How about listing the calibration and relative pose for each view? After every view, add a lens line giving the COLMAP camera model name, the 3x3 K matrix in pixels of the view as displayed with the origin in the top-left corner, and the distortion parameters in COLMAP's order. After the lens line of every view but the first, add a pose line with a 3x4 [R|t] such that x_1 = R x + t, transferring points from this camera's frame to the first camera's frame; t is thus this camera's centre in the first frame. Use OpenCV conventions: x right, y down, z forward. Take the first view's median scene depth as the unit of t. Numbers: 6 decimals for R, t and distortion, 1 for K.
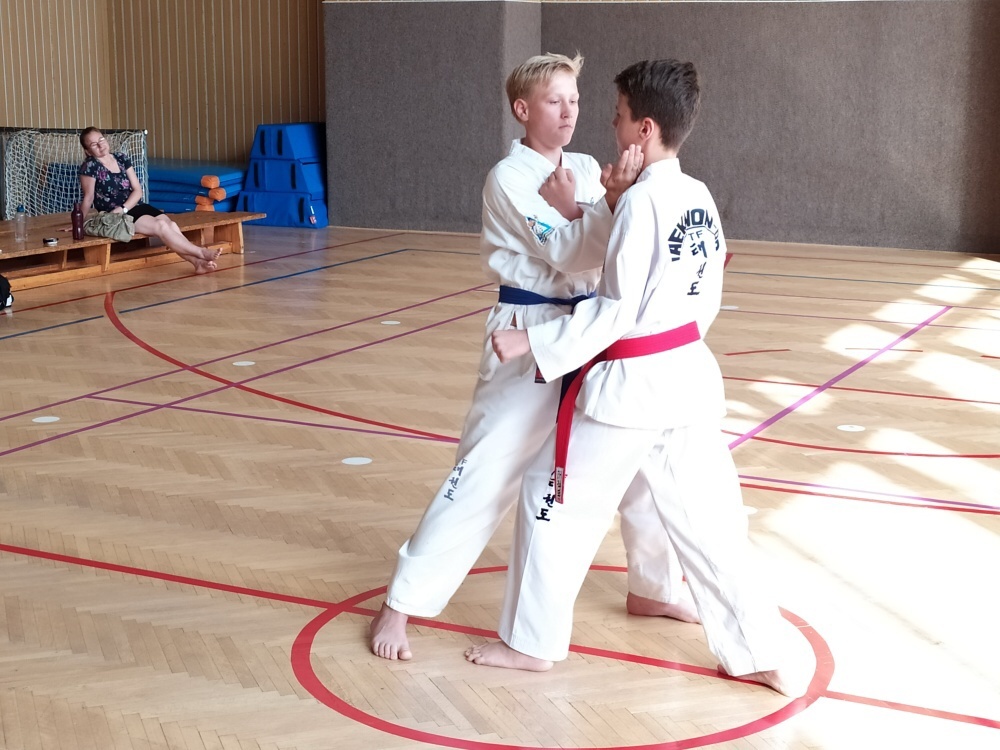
lens RADIAL K [[1703.3, 0, 499.9], [0, 1703.3, 369.9], [0, 0, 1]] dist [0.003785, 0.264856]
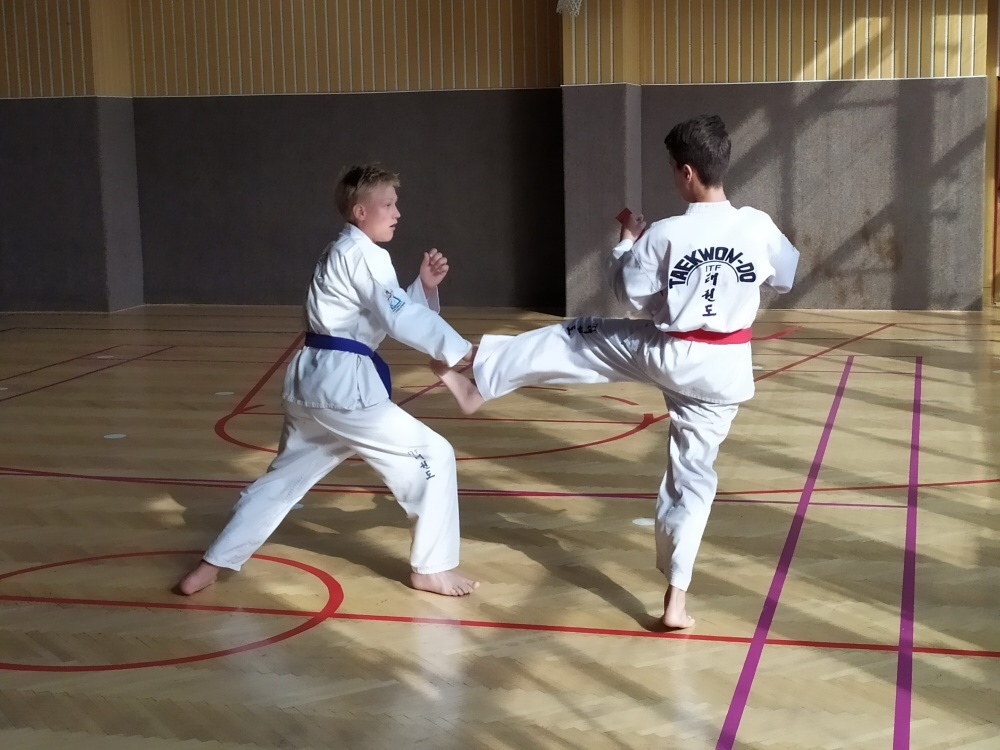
lens RADIAL K [[1703.3, 0, 499.9], [0, 1703.3, 369.9], [0, 0, 1]] dist [0.003785, 0.264856]
pose [[0.976165, -0.052948, 0.210470, 0.018044], [0.063290, 0.997081, -0.042703, 0.023780], [-0.207595, 0.055006, 0.976667, -0.127852]]
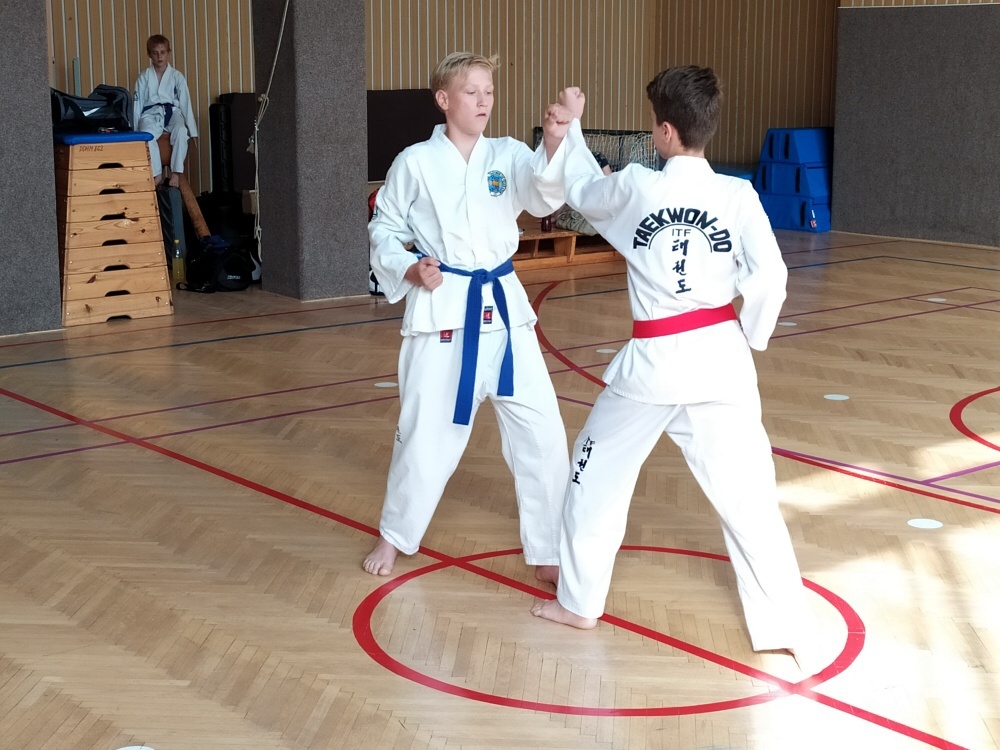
lens RADIAL K [[1703.3, 0, 499.9], [0, 1703.3, 369.9], [0, 0, 1]] dist [0.003785, 0.264856]
pose [[0.917542, 0.074199, -0.390656, 0.152850], [-0.075427, 0.997076, 0.012221, 0.000081], [0.390420, 0.018253, 0.920456, -0.001957]]
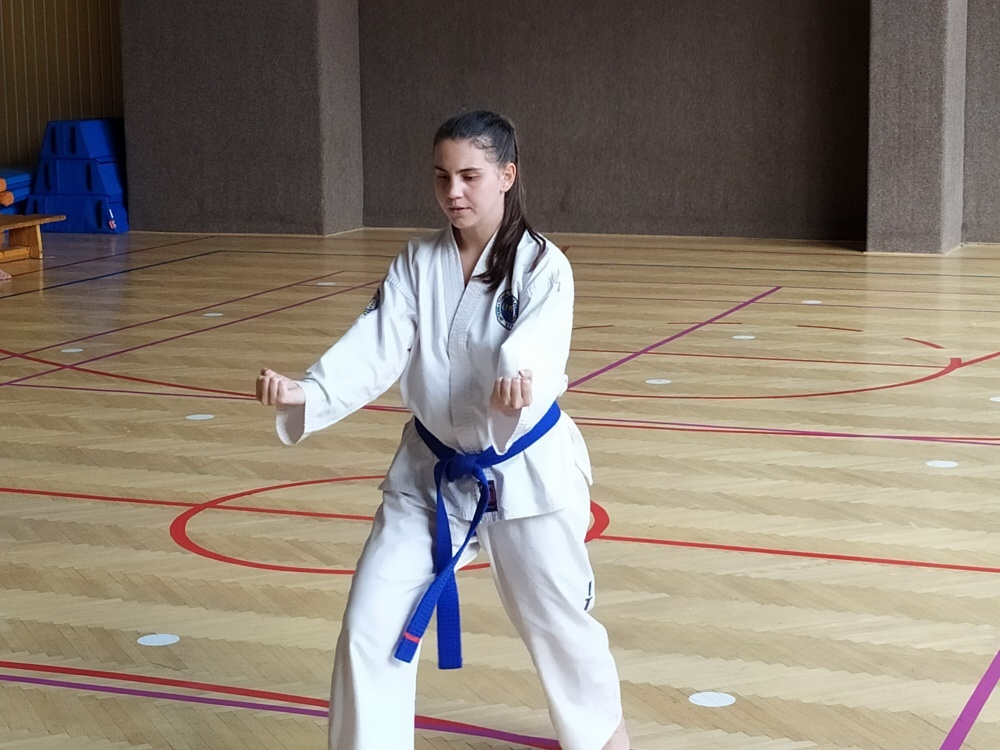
lens RADIAL K [[2224.0, 0, 502.6], [0, 2224.0, 374.8], [0, 0, 1]] dist [-0.010522, 0.316115]
pose [[0.996010, -0.028857, 0.084446, -0.006397], [0.031548, 0.999030, -0.030706, 0.044077], [-0.083478, 0.033247, 0.995955, -0.244771]]
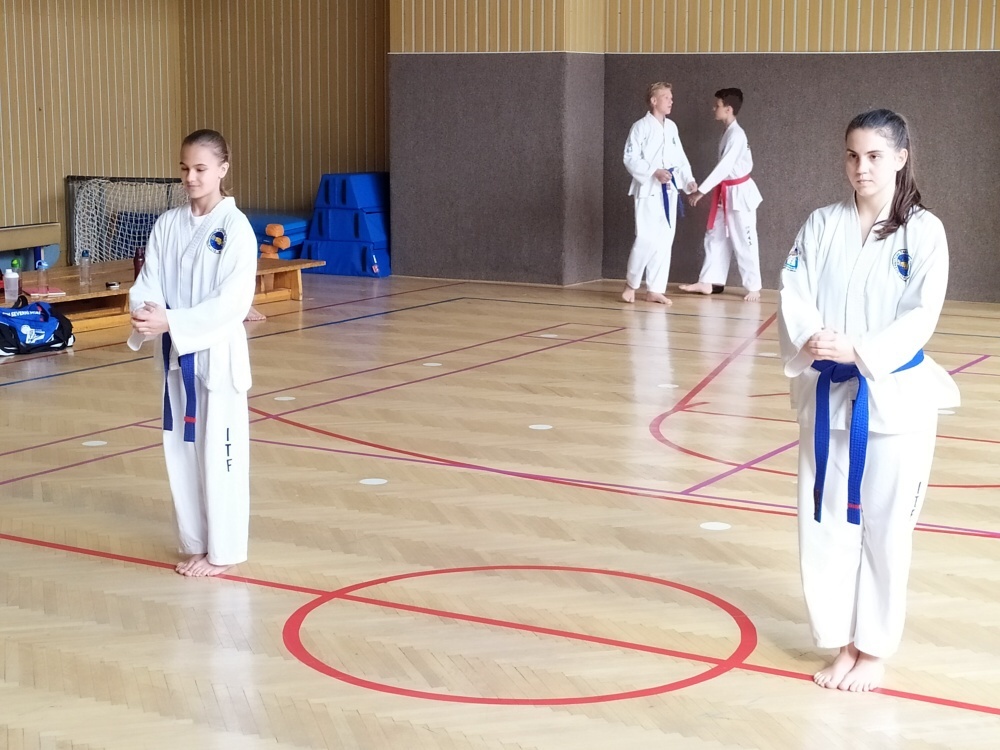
lens RADIAL K [[1840.4, 0, 499.6], [0, 1840.4, 374.8], [0, 0, 1]] dist [0.004955, 0.273788]
pose [[0.998037, 0.010736, -0.061707, 0.039084], [-0.012952, 0.999281, -0.035627, 0.015268], [0.061280, 0.036357, 0.997458, -0.094766]]
